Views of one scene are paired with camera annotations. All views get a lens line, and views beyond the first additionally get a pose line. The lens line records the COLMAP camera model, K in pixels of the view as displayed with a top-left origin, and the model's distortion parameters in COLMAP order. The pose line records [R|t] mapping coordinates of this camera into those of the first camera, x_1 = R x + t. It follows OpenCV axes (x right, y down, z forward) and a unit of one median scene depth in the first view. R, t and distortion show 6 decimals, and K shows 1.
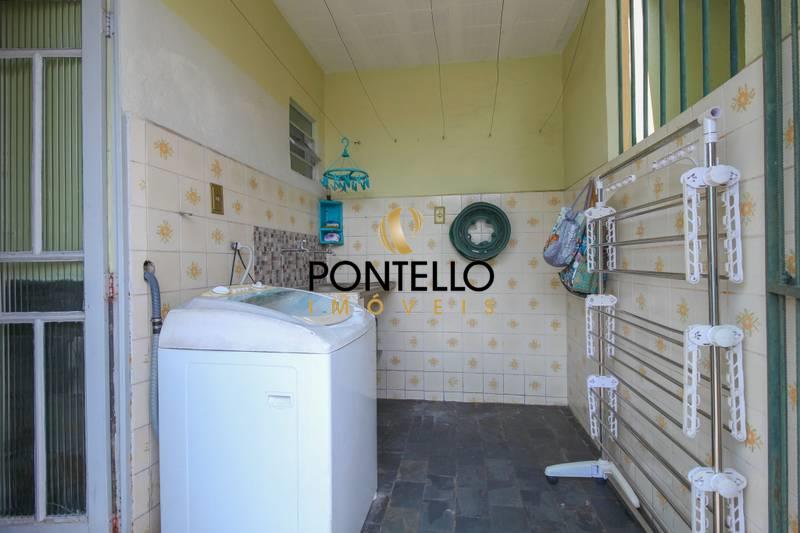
lens RADIAL K [[369.9, 0, 406.9], [0, 369.9, 262.7], [0, 0, 1]] dist [0.026514, -0.018214]
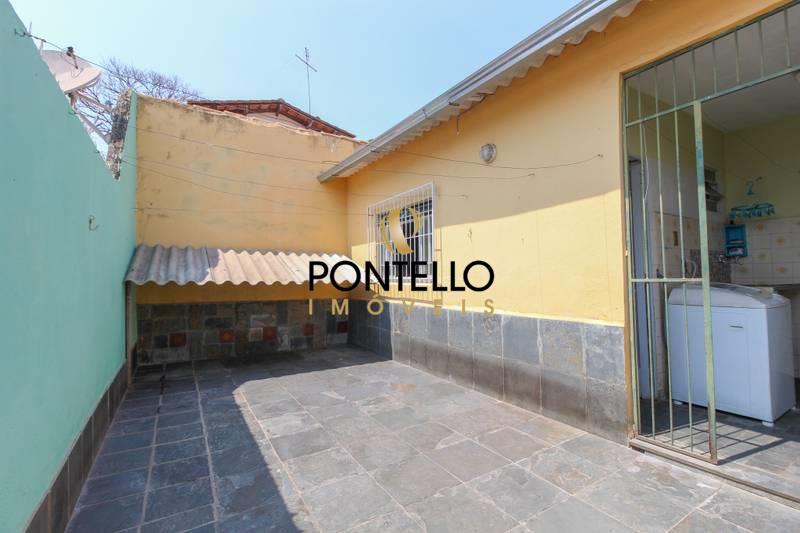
lens RADIAL K [[369.9, 0, 406.9], [0, 369.9, 262.7], [0, 0, 1]] dist [0.026514, -0.018214]
pose [[0.663498, -0.034983, -0.747360, 0.018242], [0.012724, 0.999289, -0.035479, 0.007021], [0.748070, 0.014031, 0.663472, -0.825428]]
